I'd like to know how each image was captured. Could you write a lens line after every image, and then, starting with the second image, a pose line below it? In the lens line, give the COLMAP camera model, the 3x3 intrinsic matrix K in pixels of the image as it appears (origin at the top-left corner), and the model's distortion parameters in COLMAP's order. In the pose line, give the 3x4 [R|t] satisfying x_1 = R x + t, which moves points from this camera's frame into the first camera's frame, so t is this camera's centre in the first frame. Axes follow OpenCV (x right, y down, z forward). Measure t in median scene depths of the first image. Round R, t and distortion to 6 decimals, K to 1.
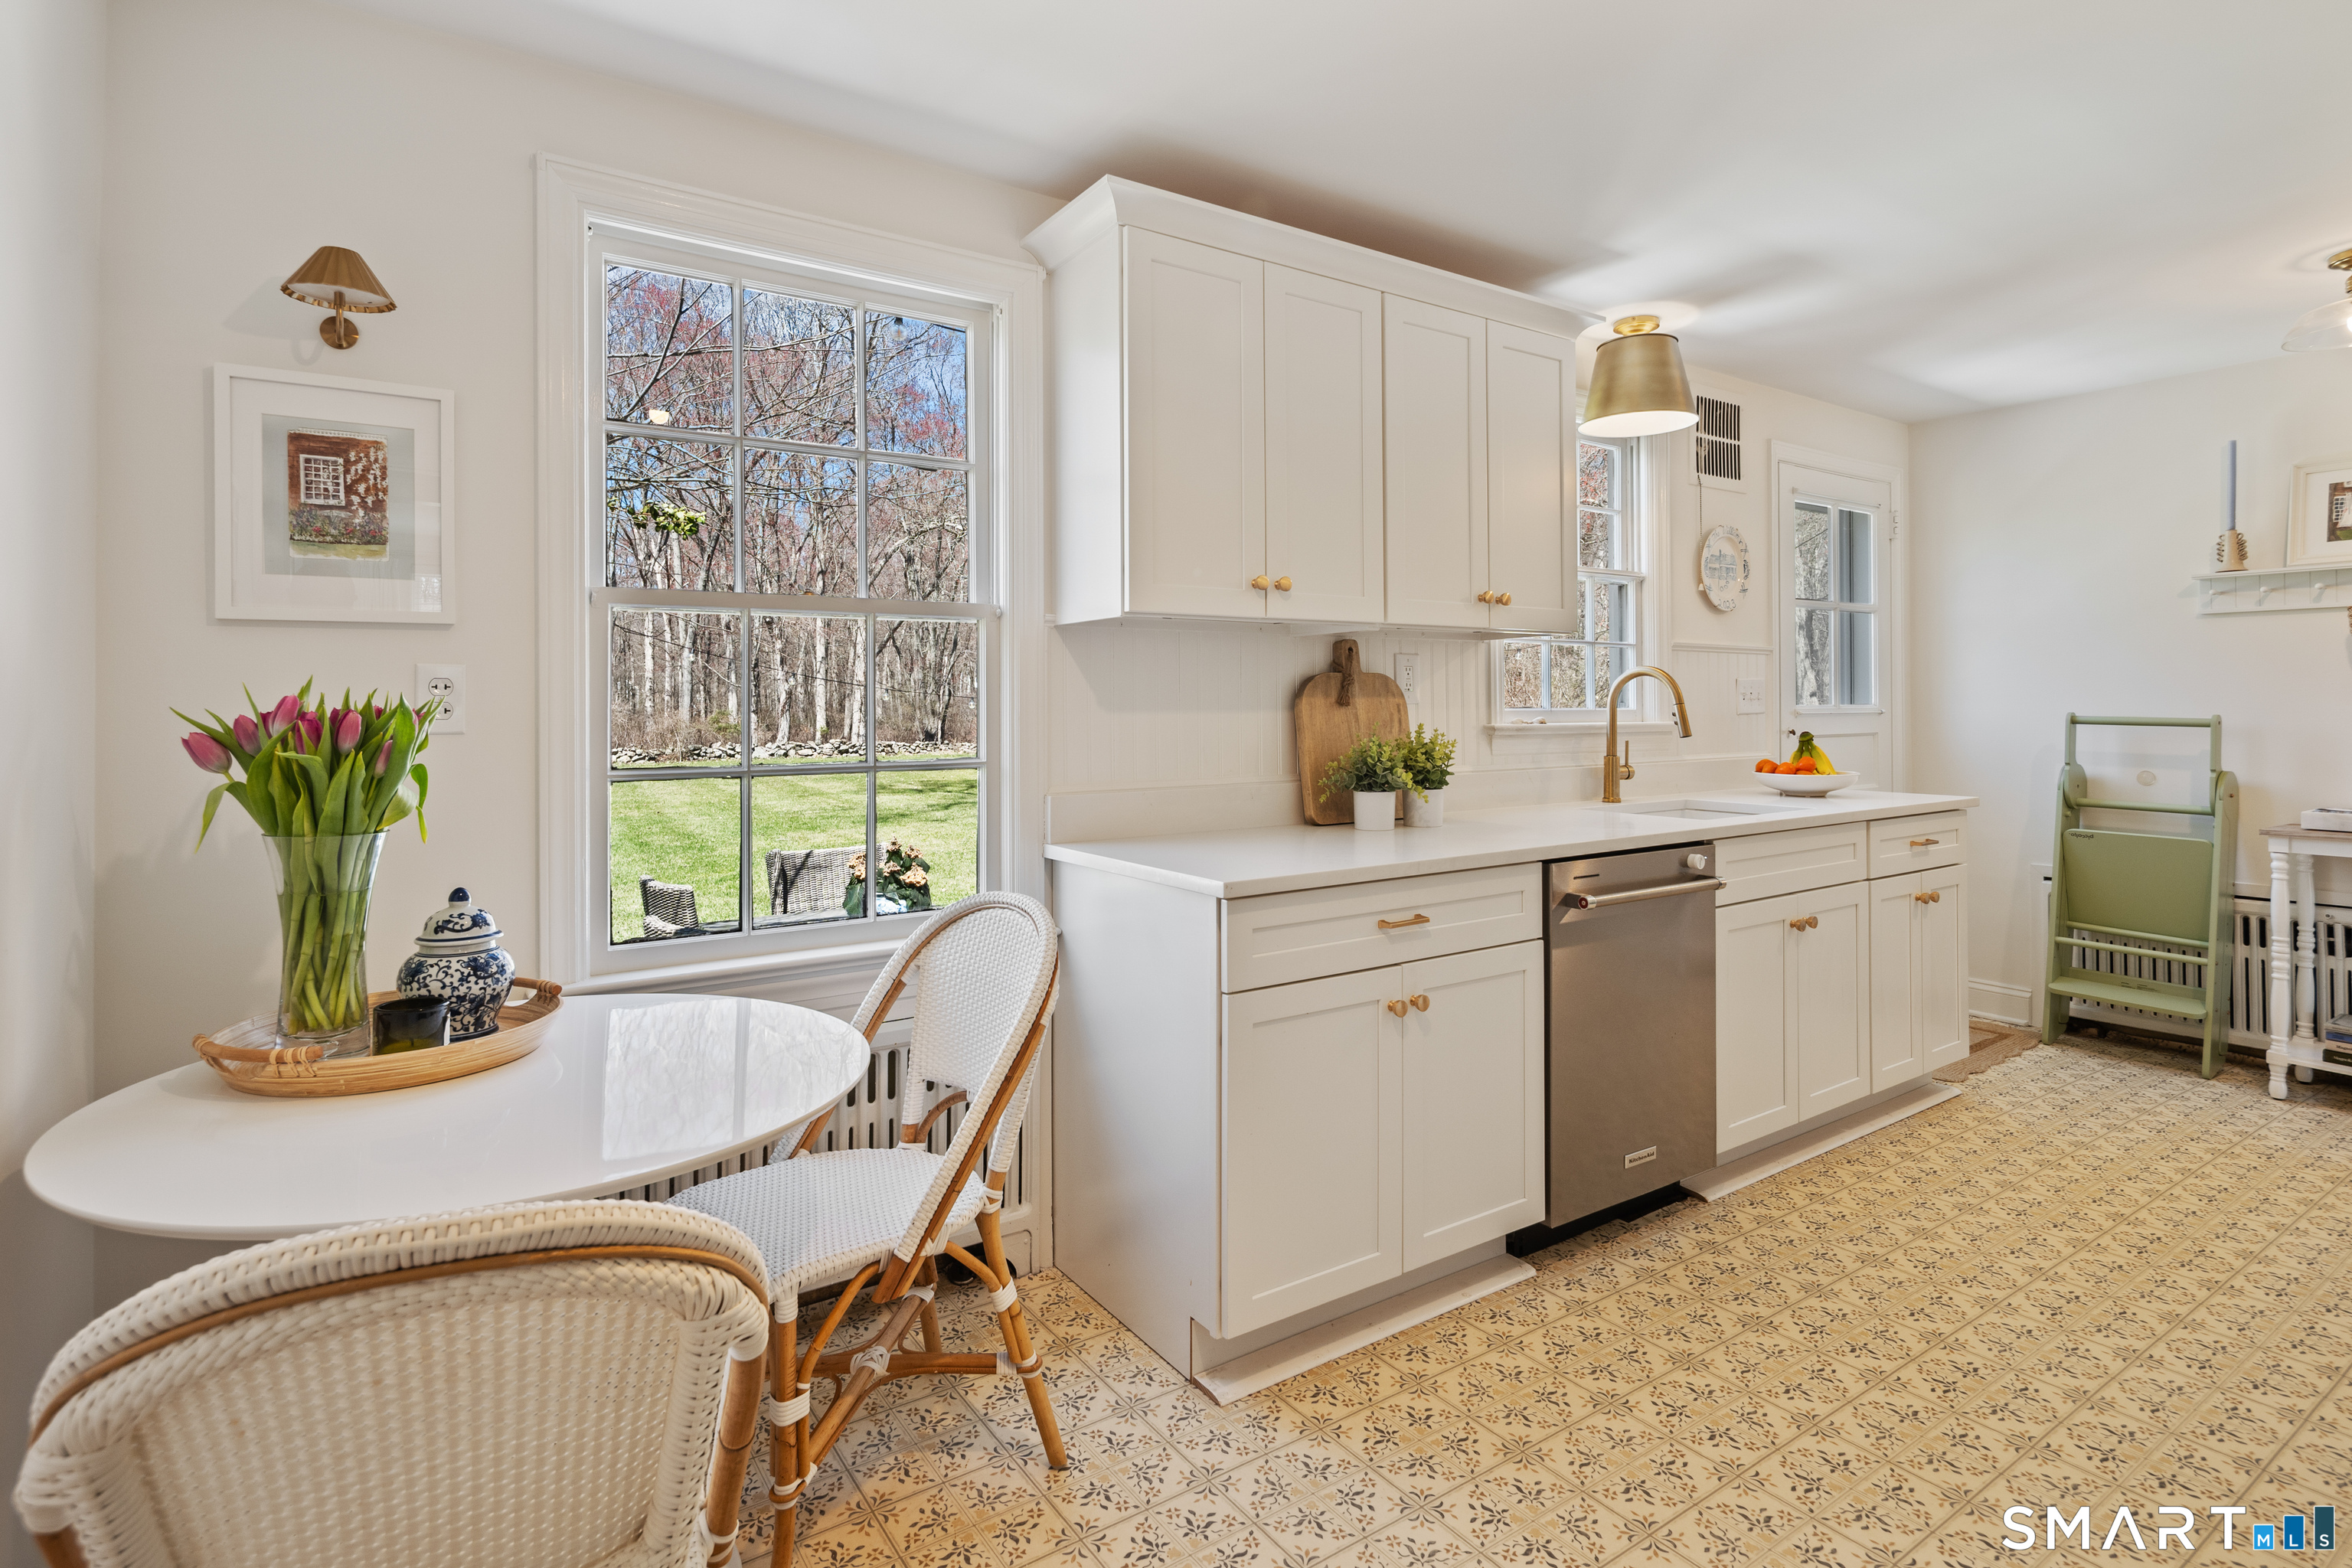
lens RADIAL K [[1160.0, 0, 1172.3], [0, 1160.0, 691.7], [0, 0, 1]] dist [-0.011919, -0.000410]
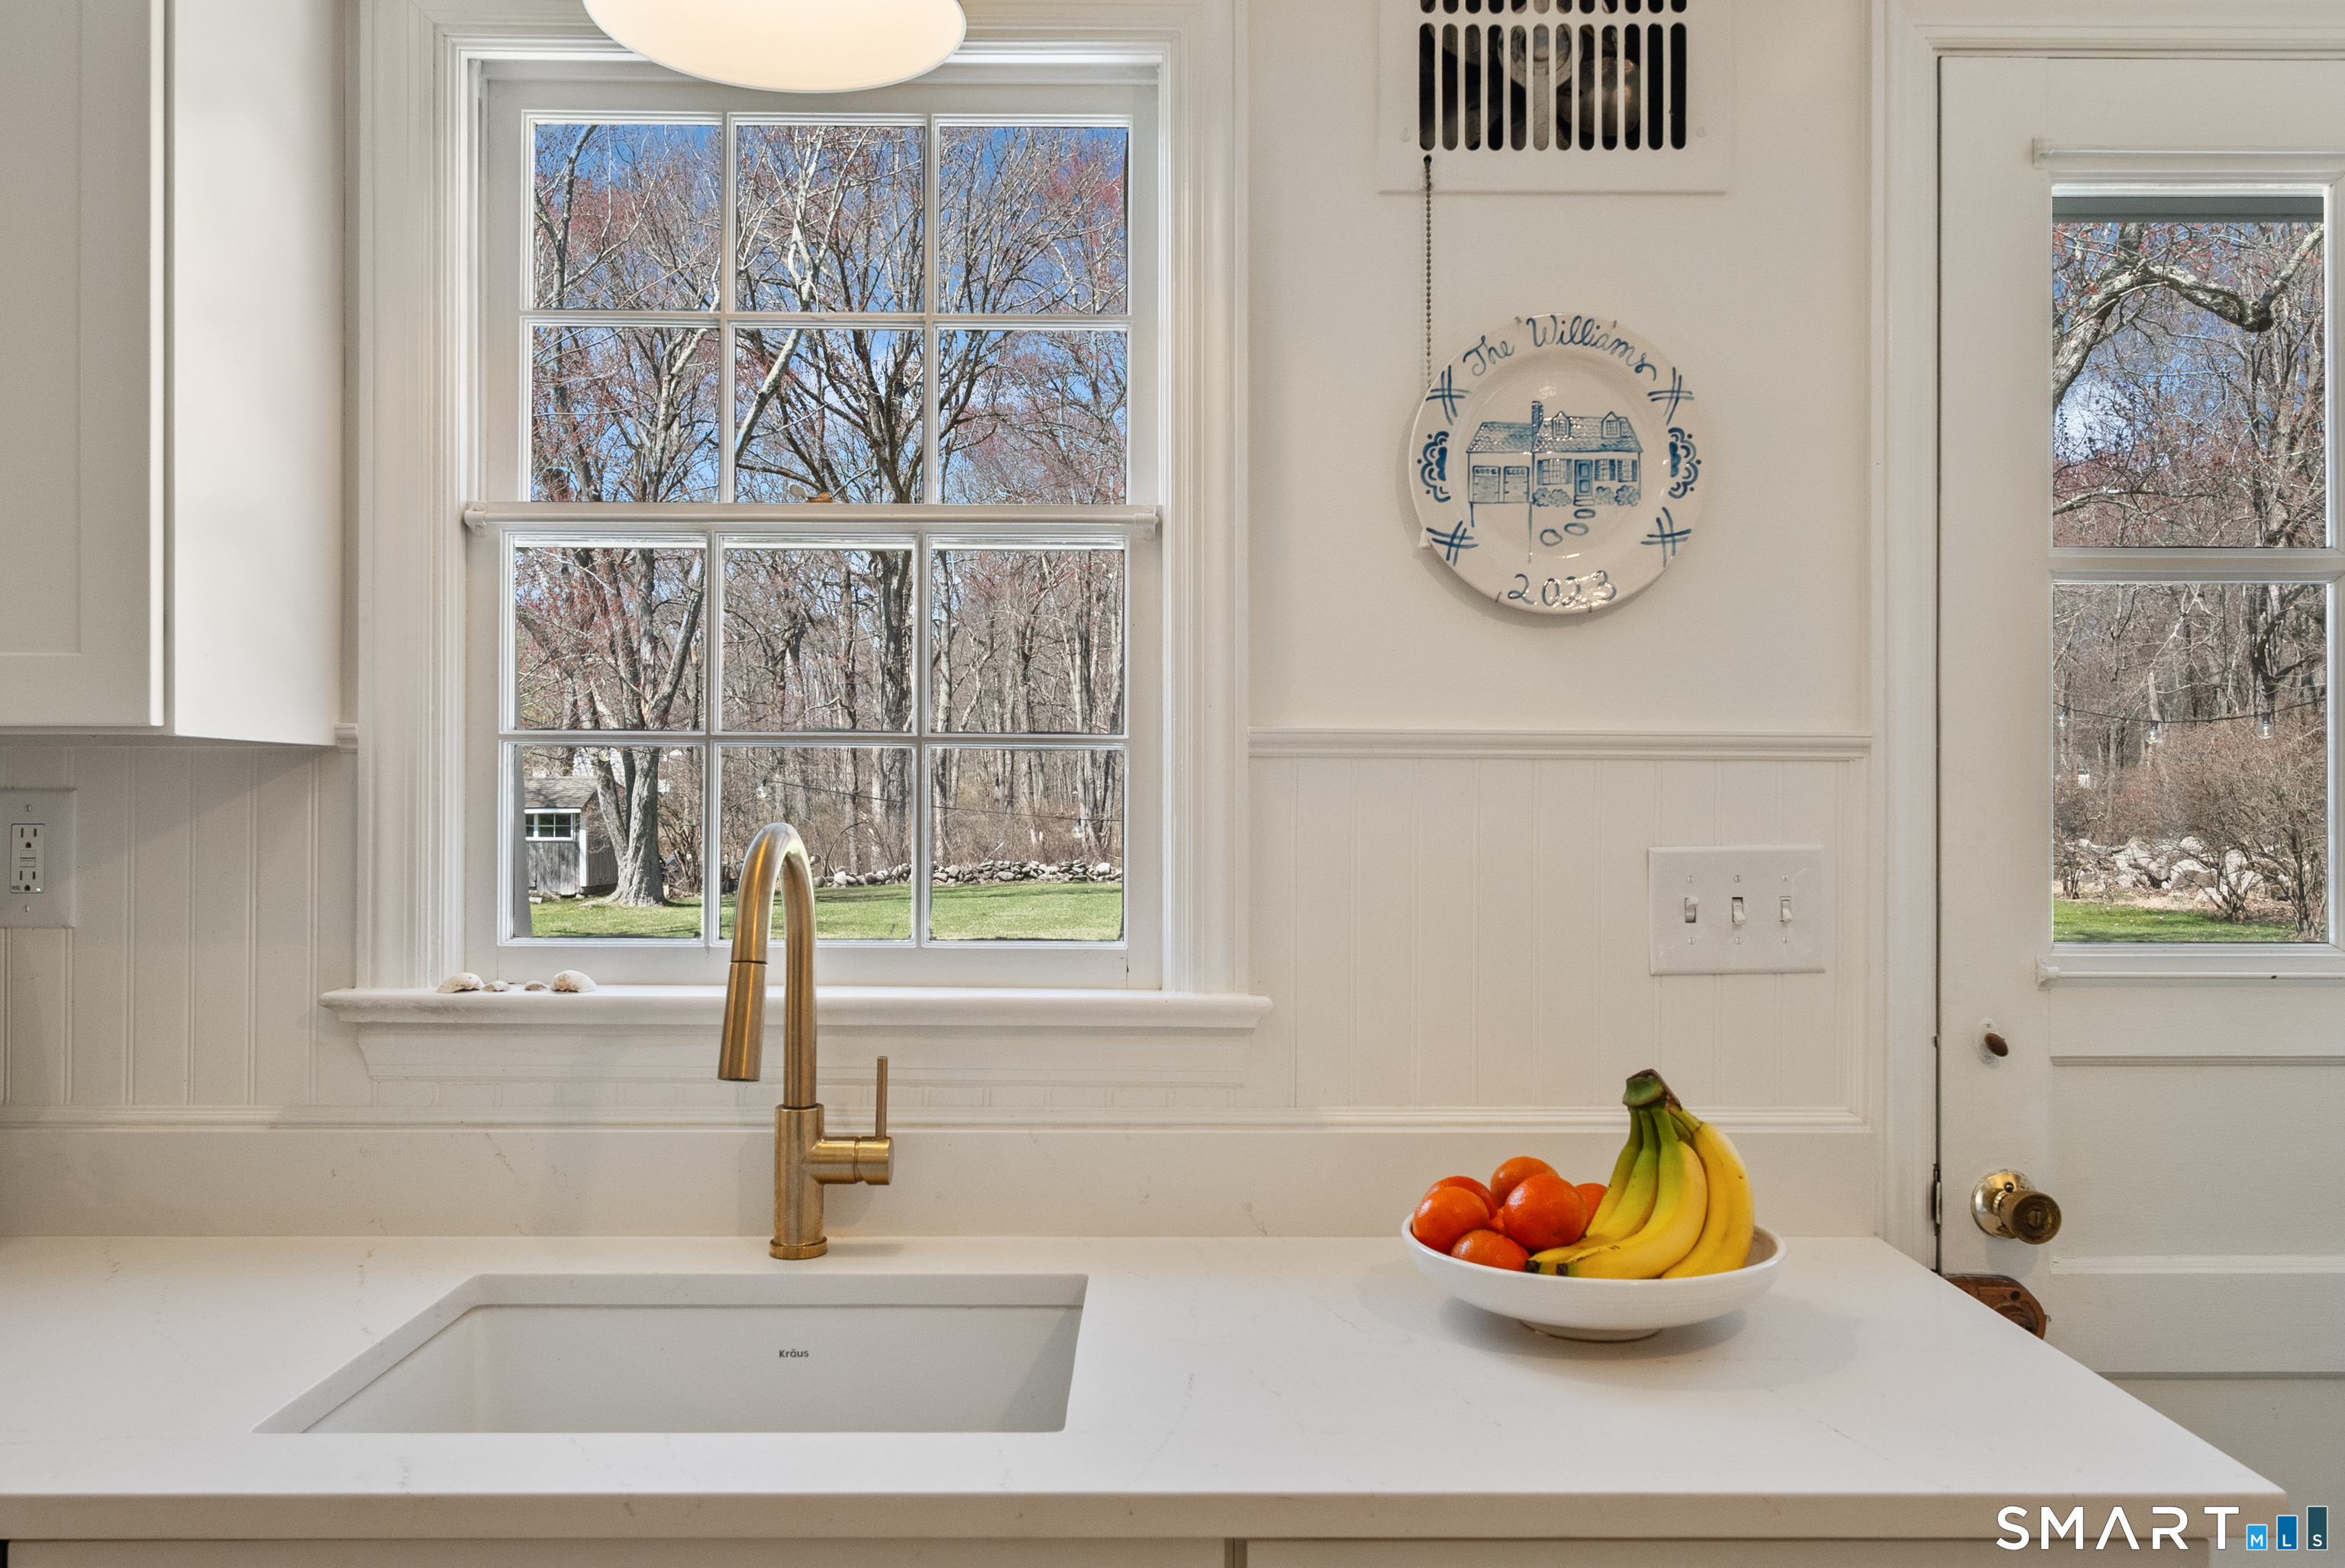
lens RADIAL K [[1767.8, 0, 1172.5], [0, 1767.8, 784.0], [0, 0, 1]] dist [0.004892, -0.000183]
pose [[0.838502, 0.002926, -0.544891, 0.852390], [-0.000917, 0.999992, 0.003958, -0.038919], [0.544898, -0.002819, 0.838498, 0.772971]]
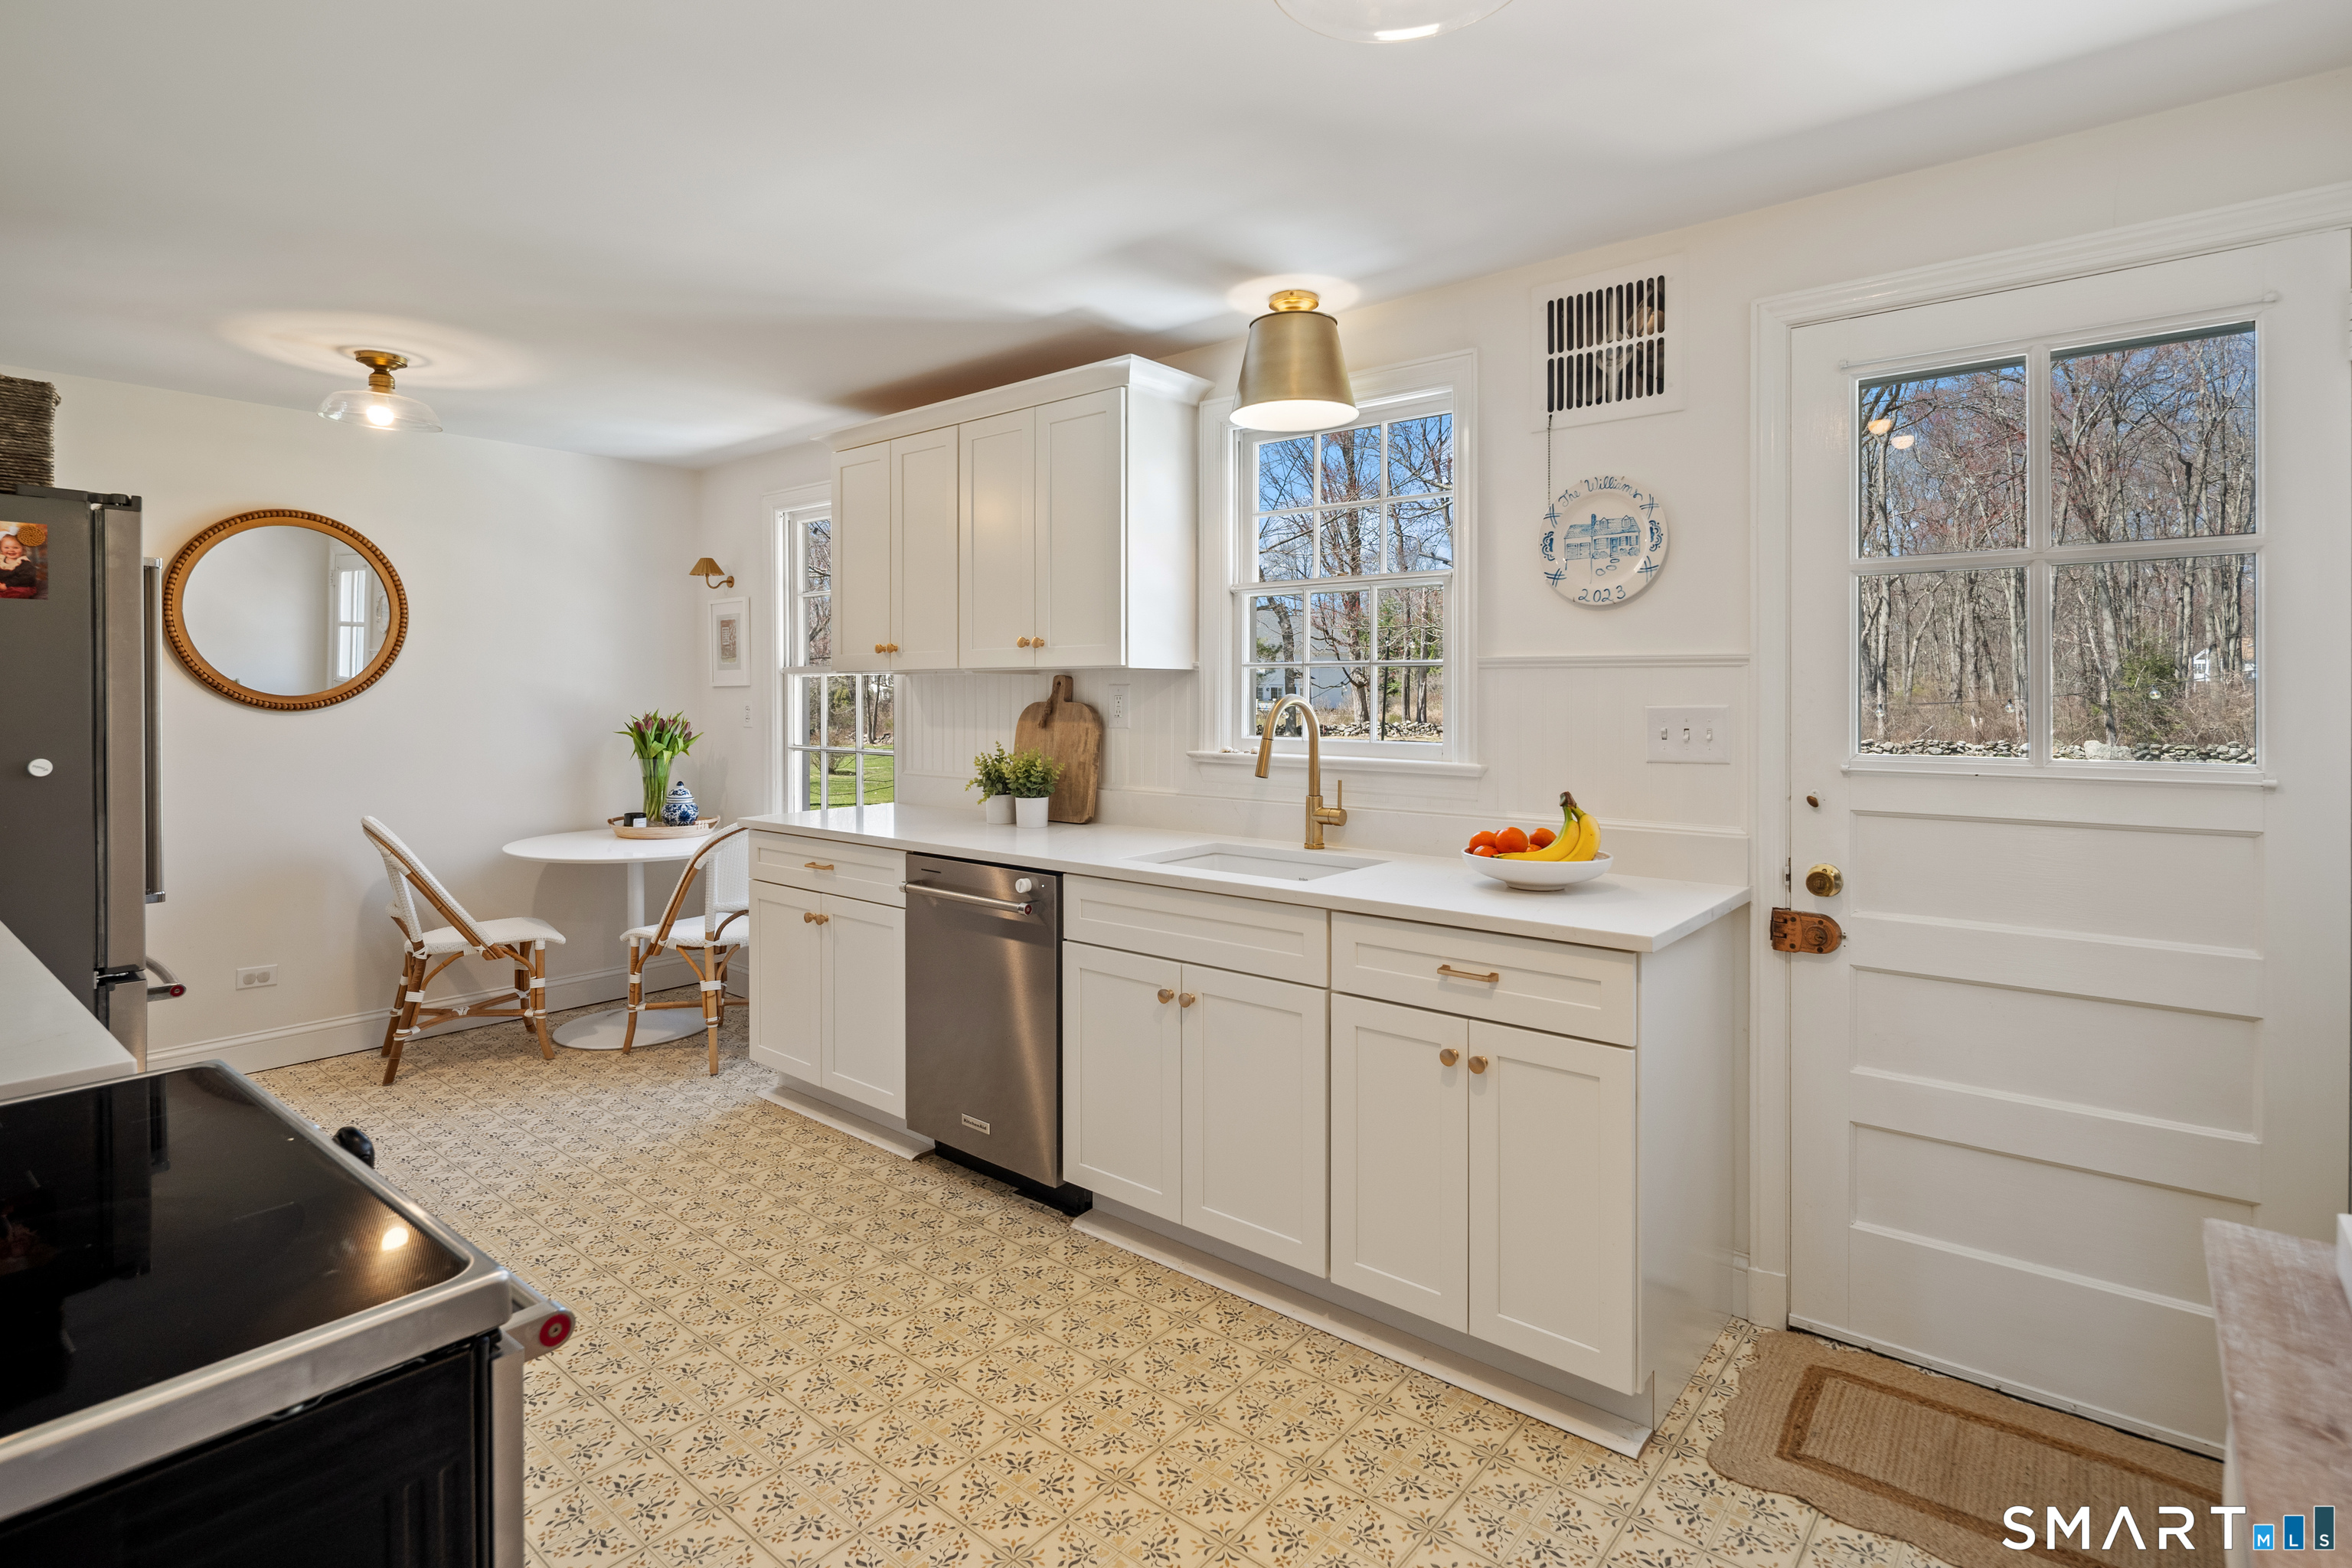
lens RADIAL K [[1160.0, 0, 1172.3], [0, 1160.0, 691.7], [0, 0, 1]] dist [-0.011919, -0.000410]
pose [[0.287409, 0.004969, -0.957795, 1.401196], [0.009013, 0.999928, 0.007892, -0.036479], [0.957766, -0.010900, 0.287343, 0.761308]]
